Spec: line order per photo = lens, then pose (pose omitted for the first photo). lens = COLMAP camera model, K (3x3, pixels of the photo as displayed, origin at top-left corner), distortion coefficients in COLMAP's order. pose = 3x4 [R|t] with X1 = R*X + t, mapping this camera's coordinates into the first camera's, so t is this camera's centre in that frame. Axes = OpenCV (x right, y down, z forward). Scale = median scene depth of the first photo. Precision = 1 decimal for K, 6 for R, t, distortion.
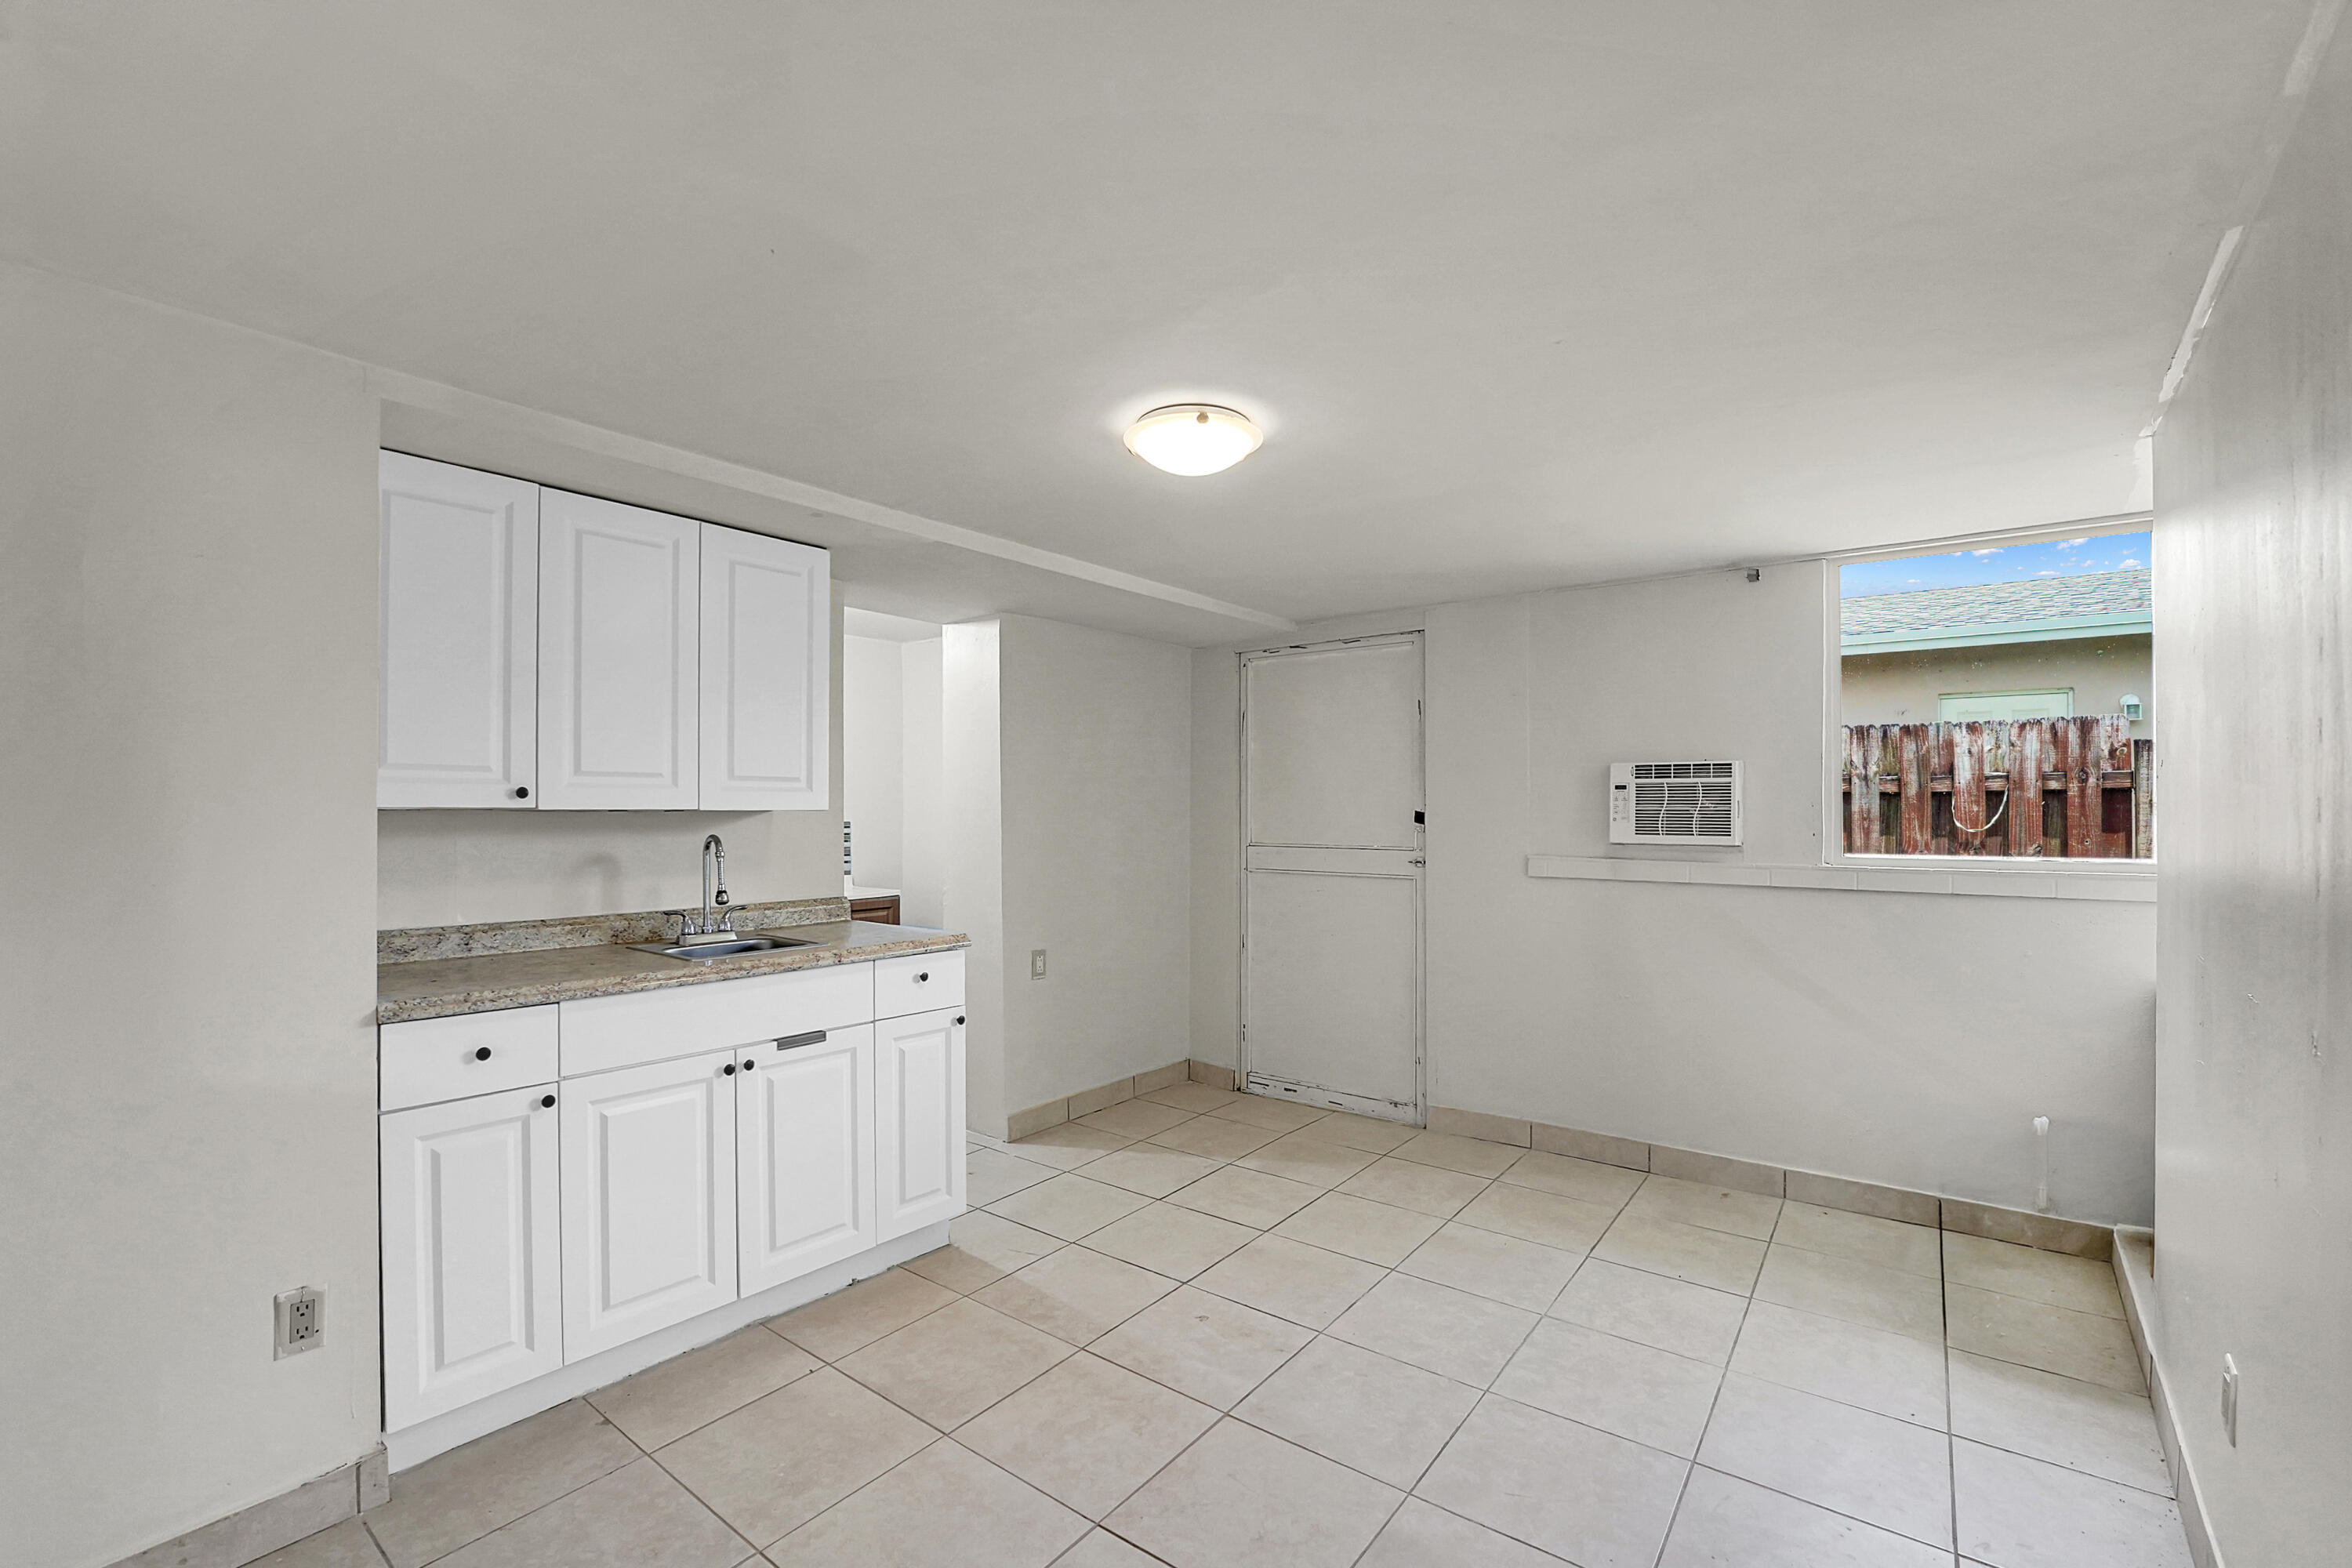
lens RADIAL K [[992.2, 0, 1166.1], [0, 992.2, 797.0], [0, 0, 1]] dist [-0.025573, 0.000379]
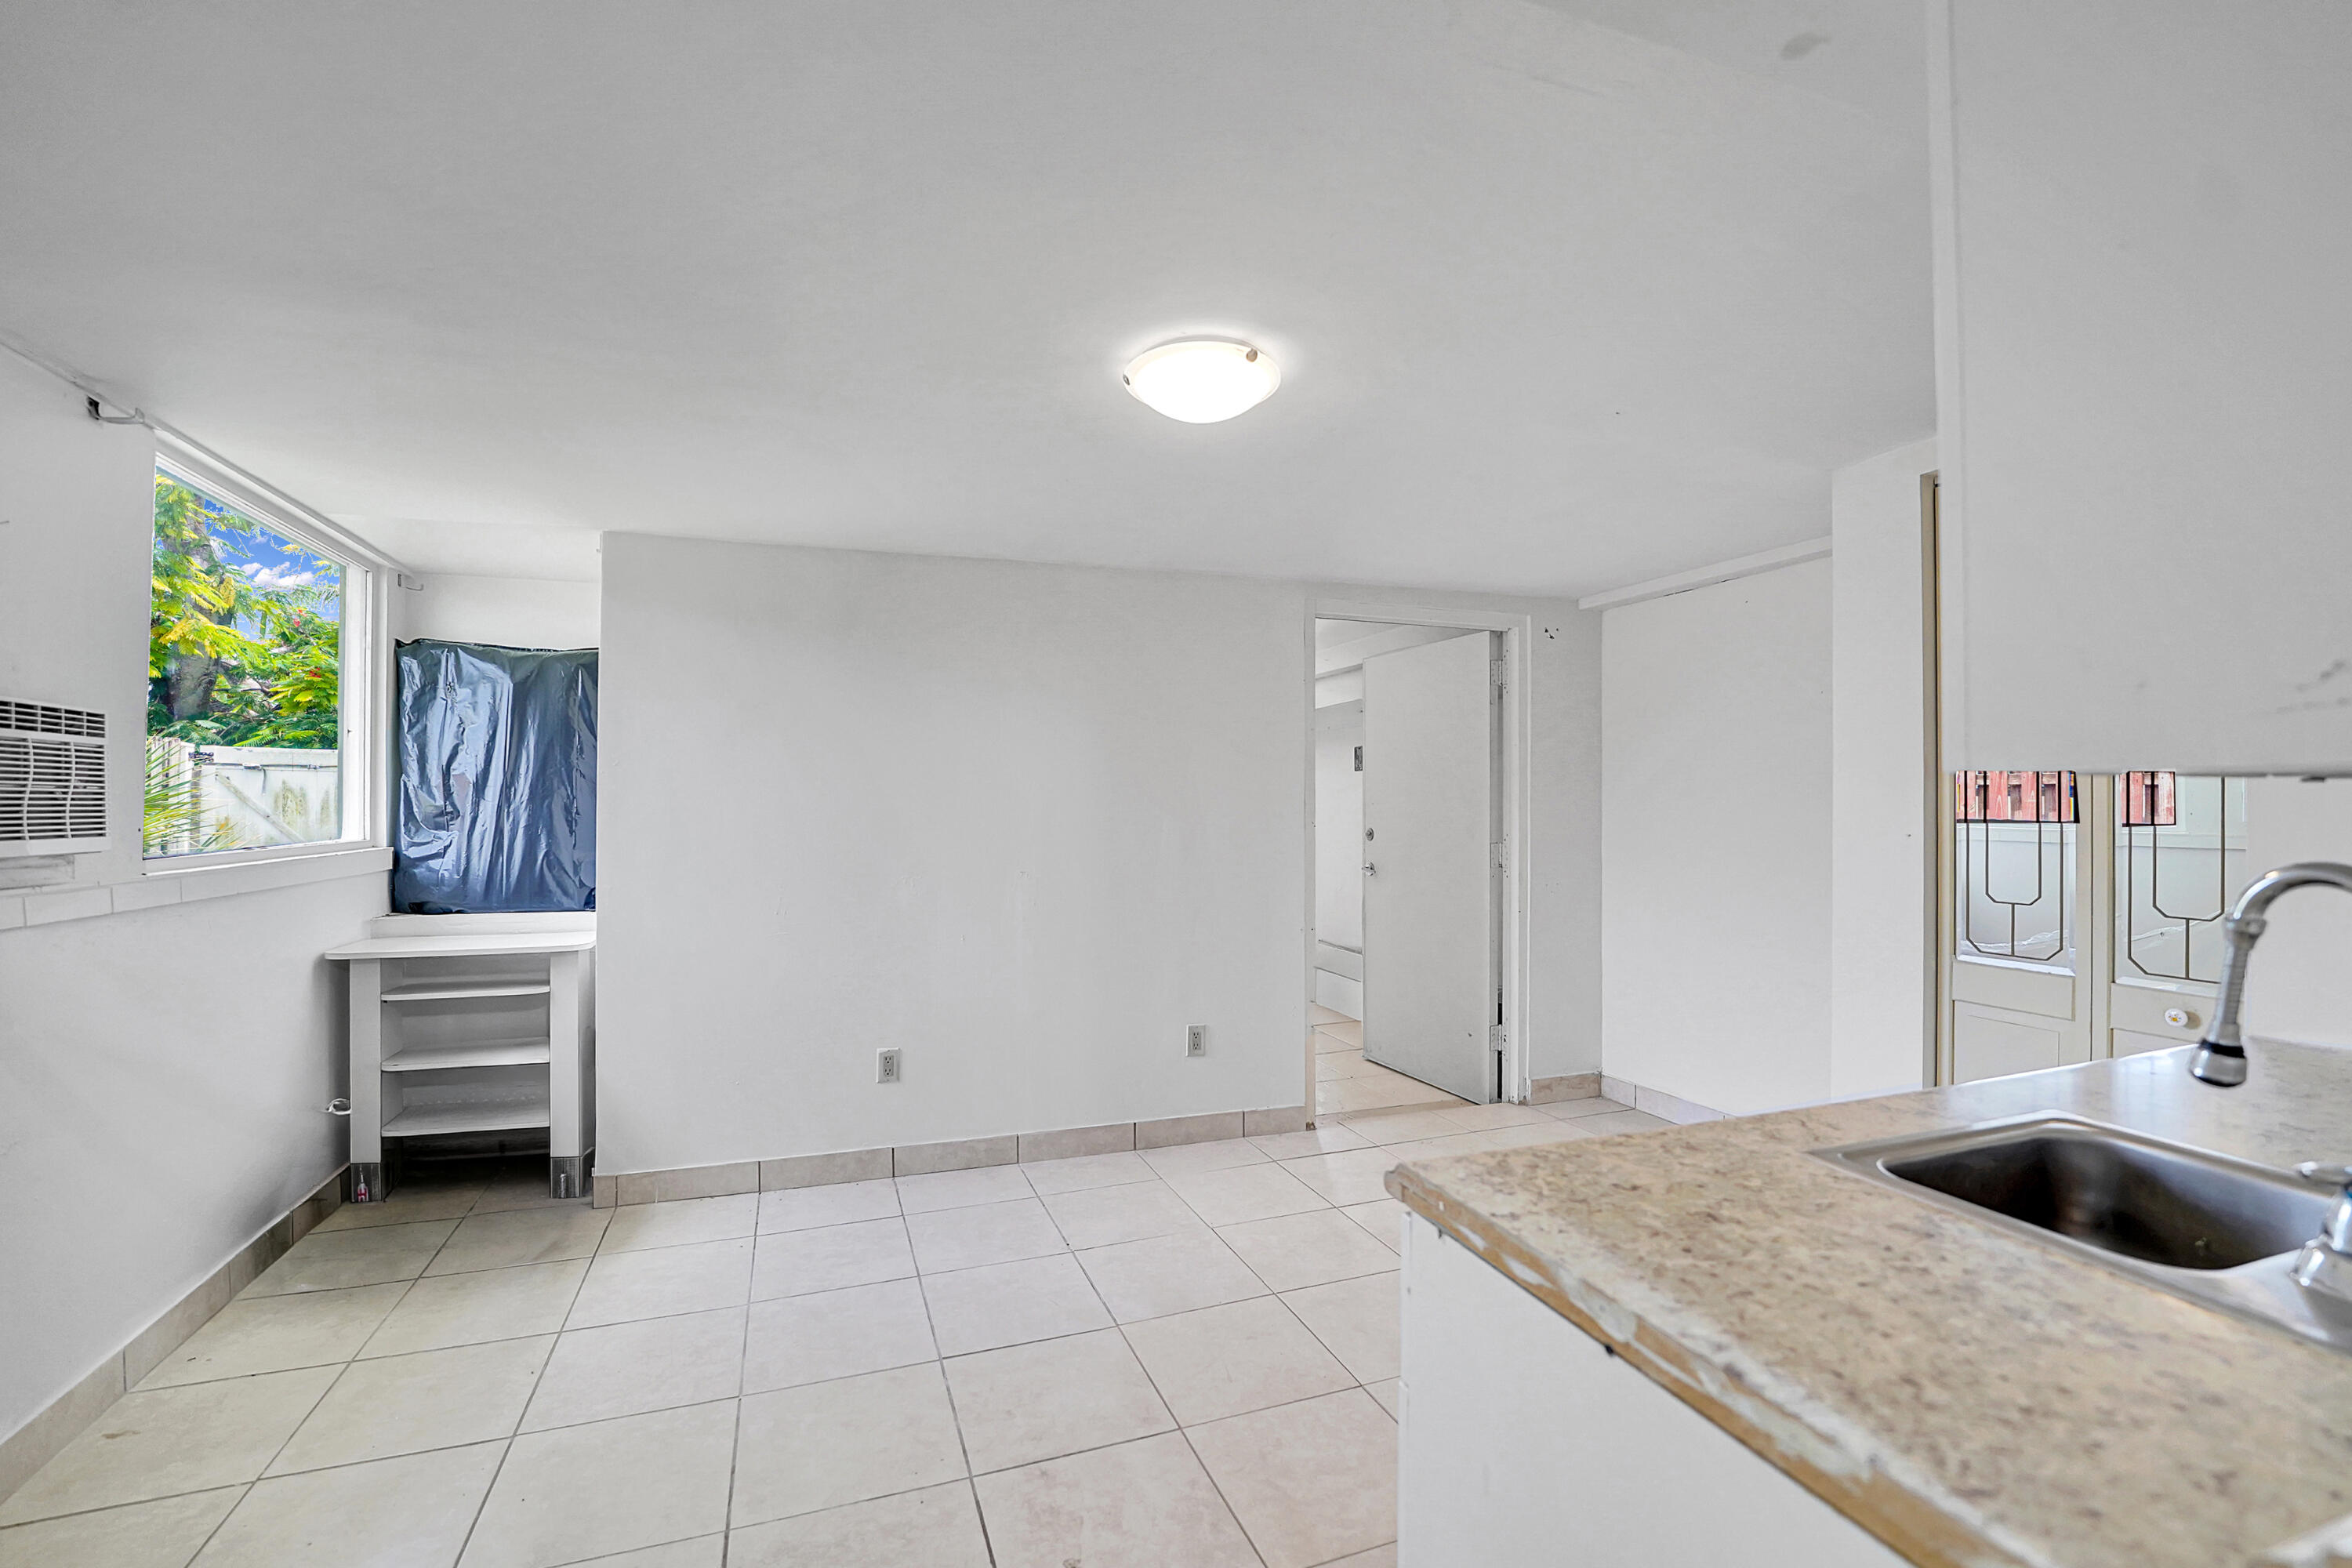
lens RADIAL K [[992.2, 0, 1132.0], [0, 992.2, 797.6], [0, 0, 1]] dist [-0.025573, 0.000379]
pose [[-0.822290, -0.000932, 0.569068, -0.353683], [-0.008405, 0.999909, -0.010508, 0.022755], [-0.569006, -0.013423, -0.822224, 1.464879]]
